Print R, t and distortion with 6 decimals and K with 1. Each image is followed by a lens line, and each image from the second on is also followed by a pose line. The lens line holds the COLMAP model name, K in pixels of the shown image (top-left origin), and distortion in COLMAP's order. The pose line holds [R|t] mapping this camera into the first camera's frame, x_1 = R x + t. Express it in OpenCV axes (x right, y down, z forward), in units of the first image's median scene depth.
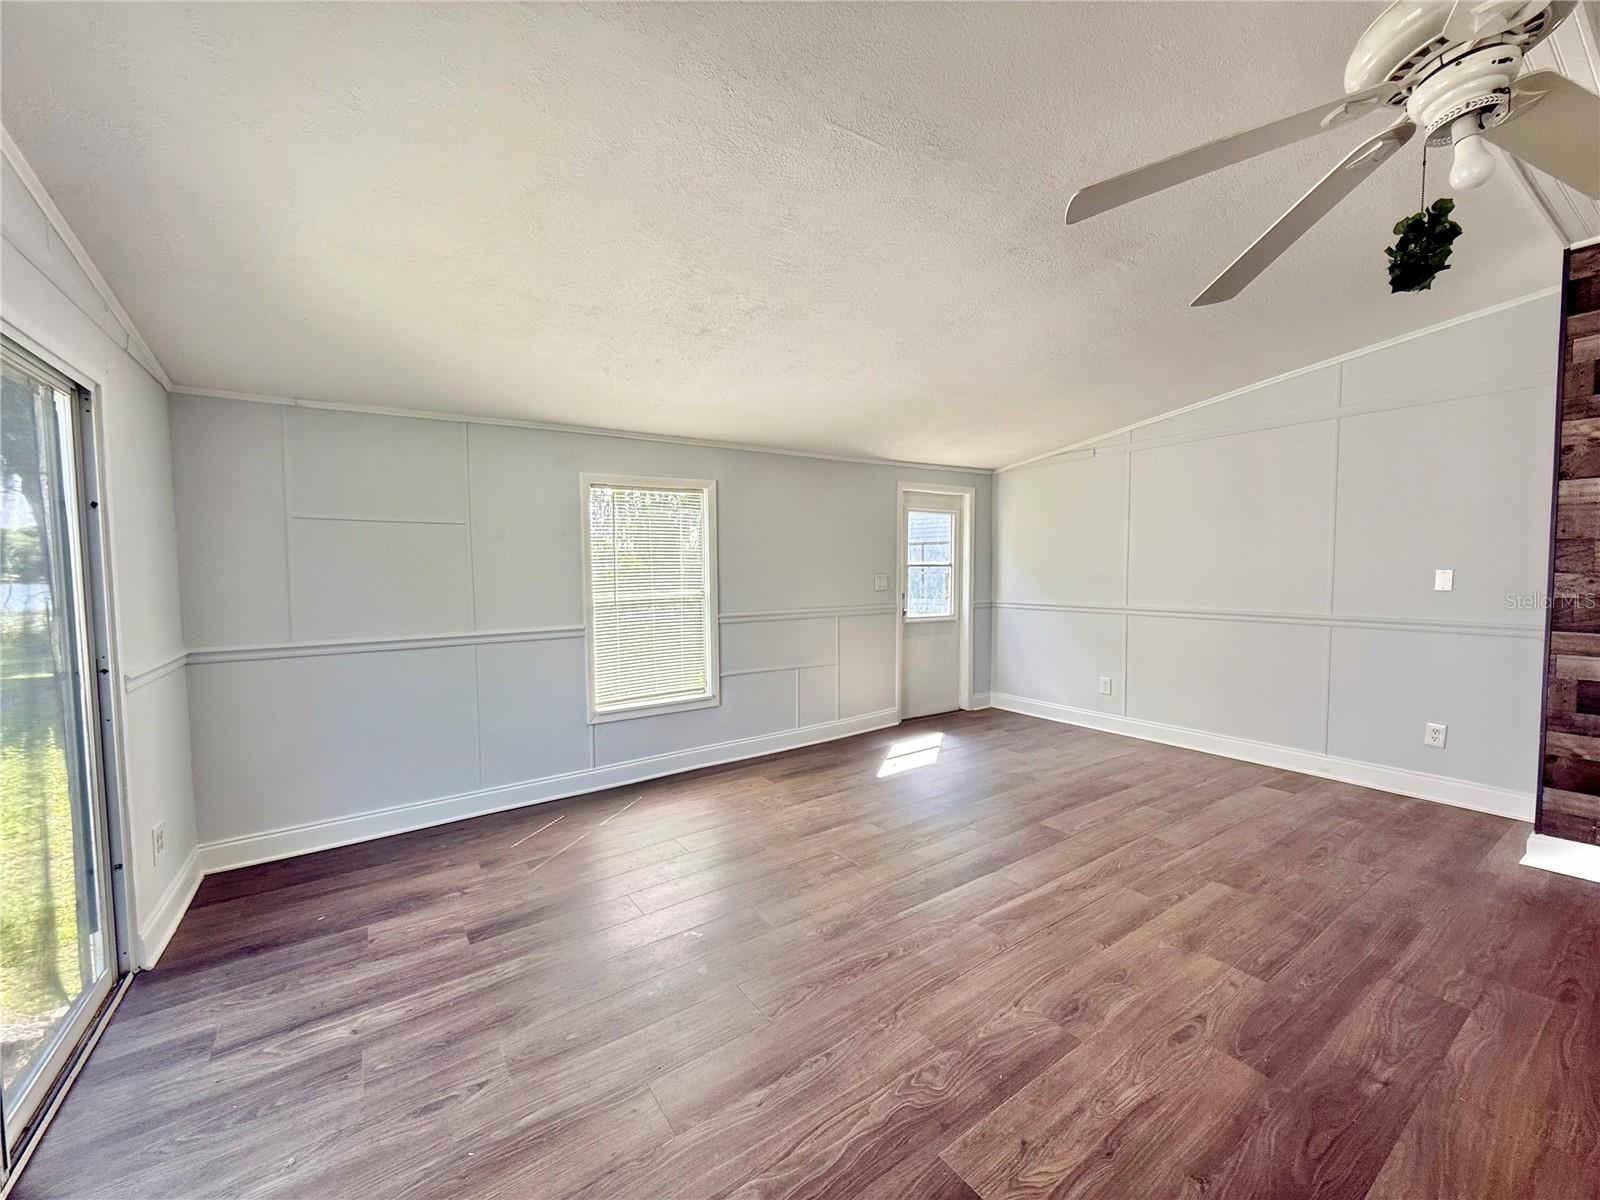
lens RADIAL K [[637.6, 0, 803.8], [0, 637.6, 600.5], [0, 0, 1]] dist [-0.000384, 0.000093]
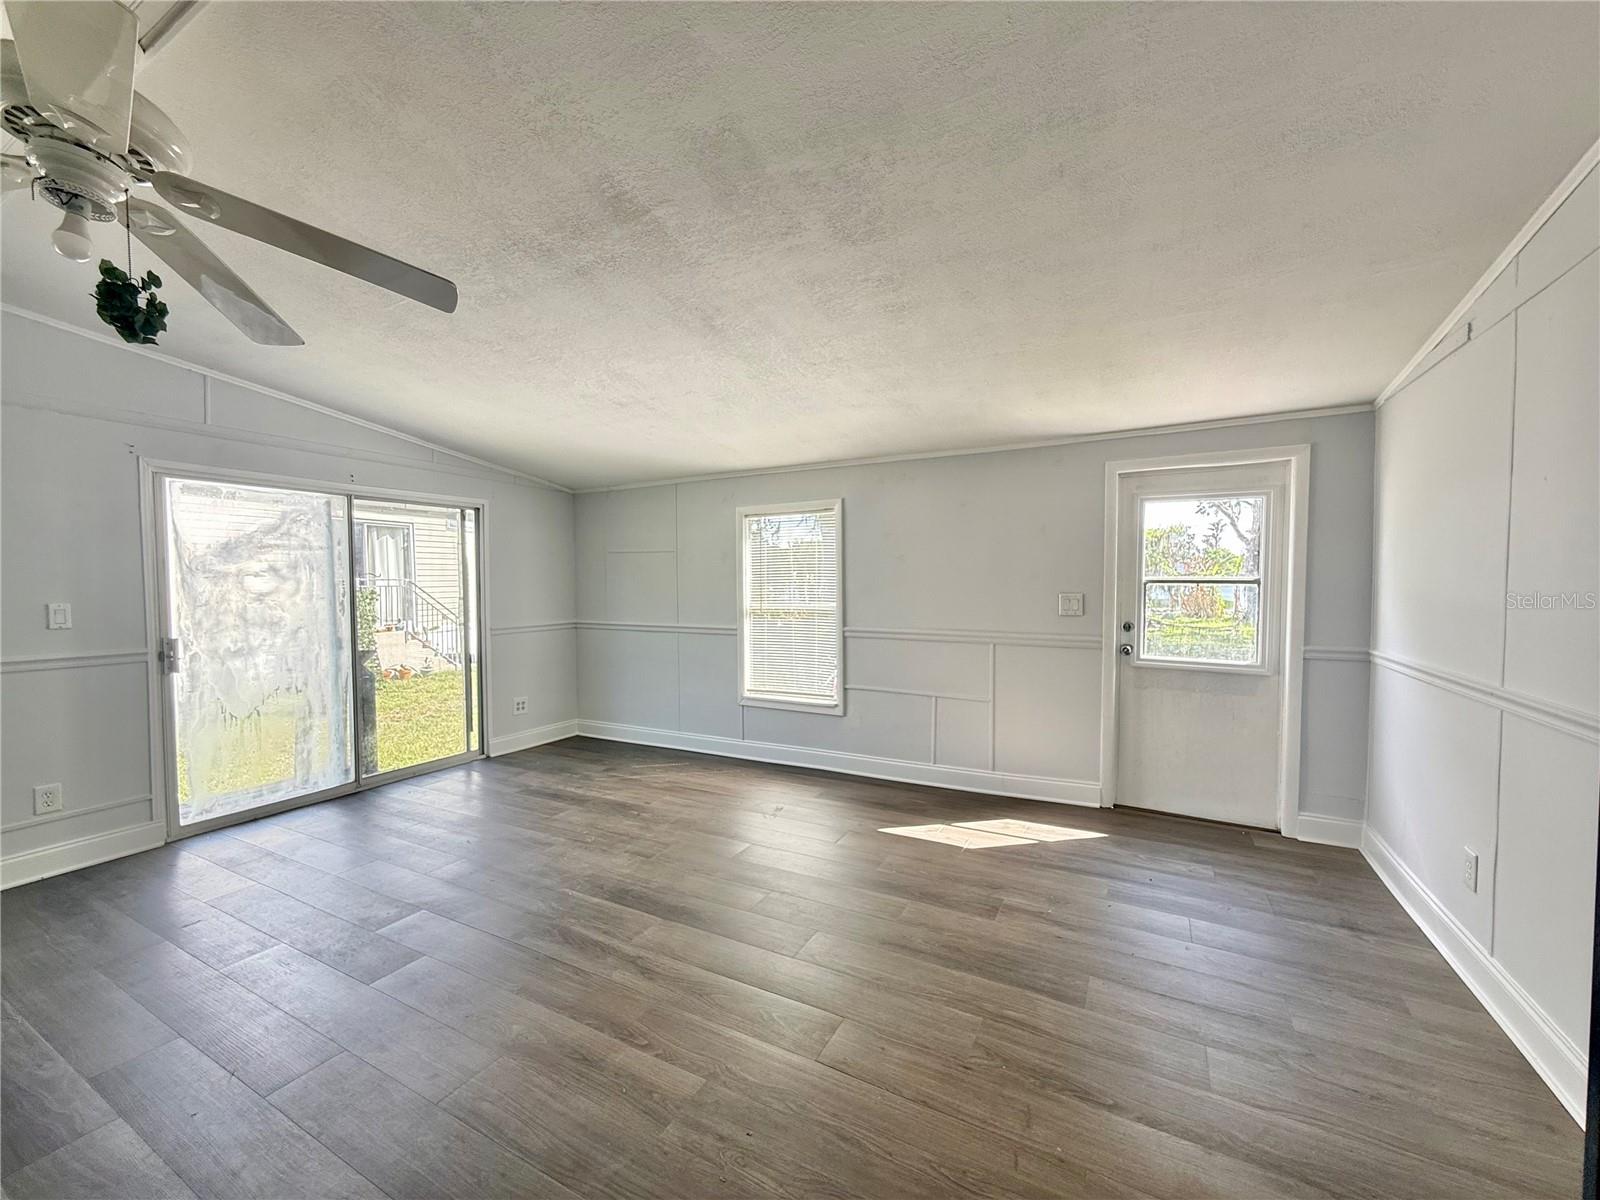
lens RADIAL K [[637.6, 0, 803.1], [0, 637.6, 601.6], [0, 0, 1]] dist [-0.000384, 0.000093]
pose [[0.458208, 0.040272, -0.887932, 0.978006], [-0.048765, 0.998607, 0.020127, -0.049061], [0.887506, 0.034078, 0.459534, 0.608837]]
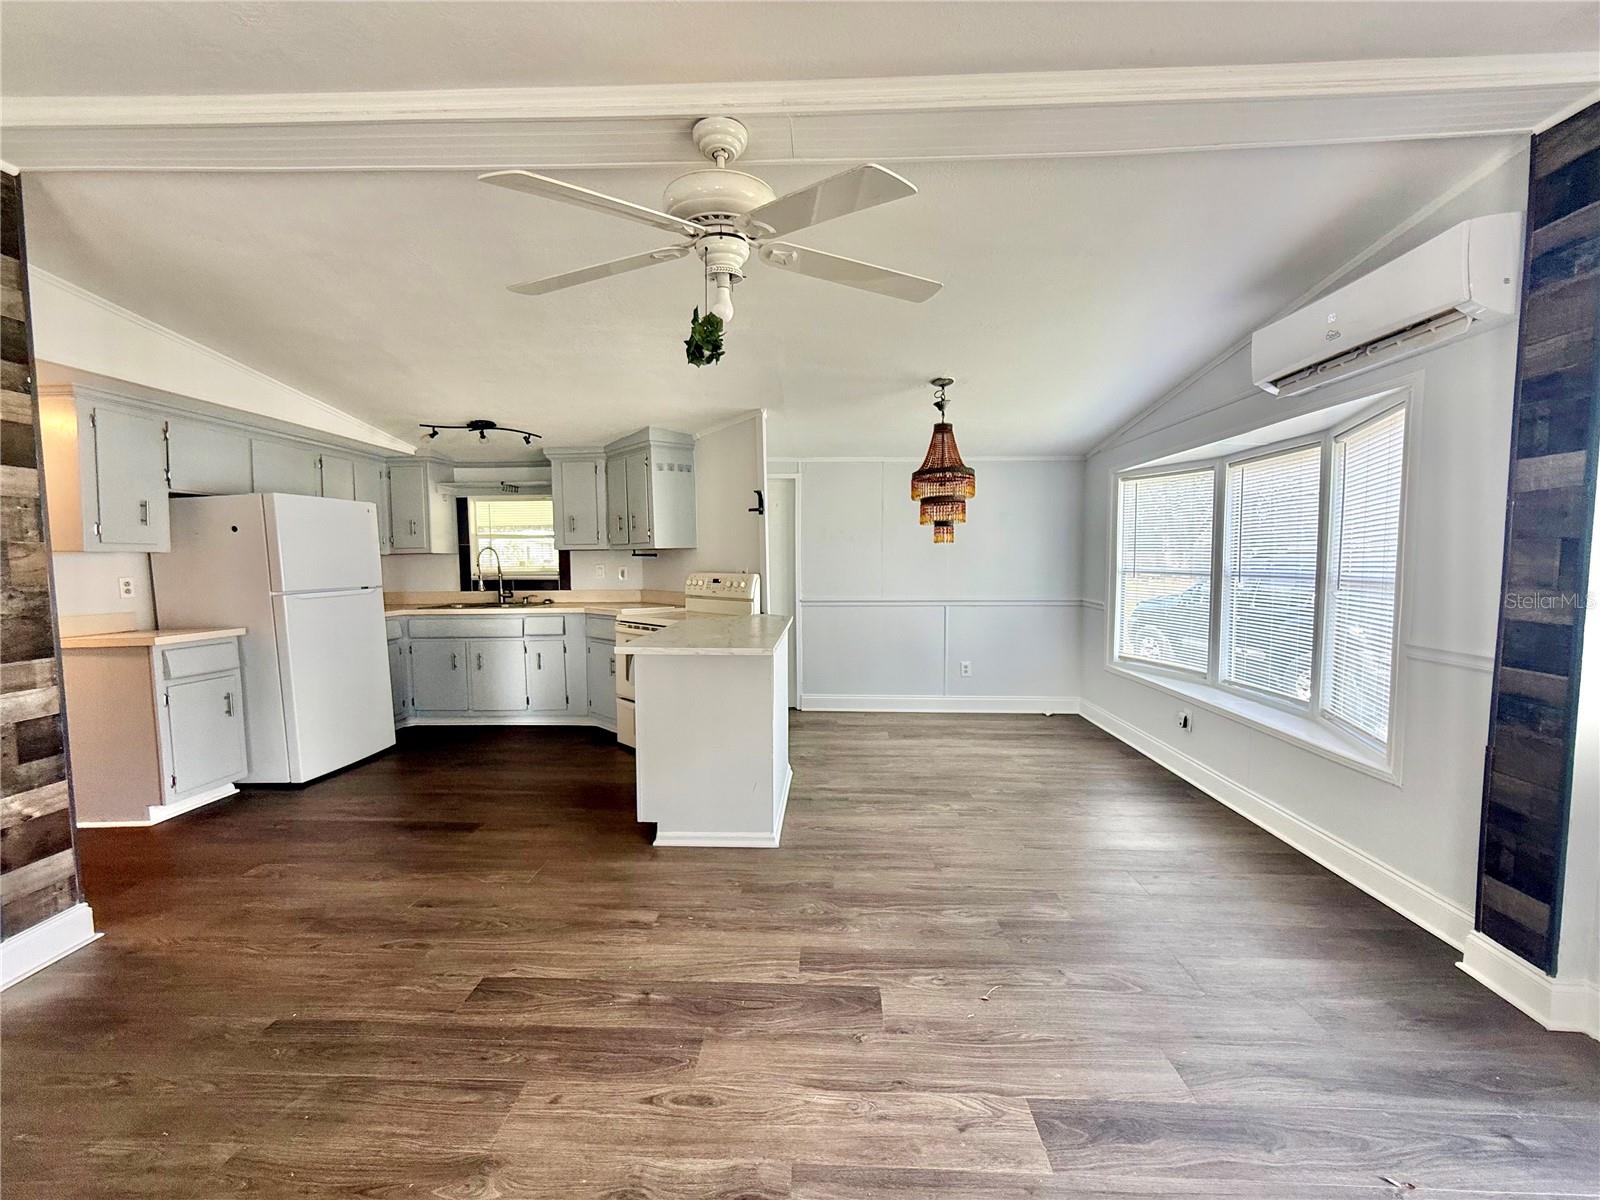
lens RADIAL K [[637.6, 0, 804.7], [0, 637.6, 602.5], [0, 0, 1]] dist [-0.000384, 0.000093]
pose [[-0.803355, -0.024794, 0.594984, -0.016620], [0.047728, 0.993238, 0.105834, -0.046098], [-0.593585, 0.113420, -0.796739, 0.816145]]
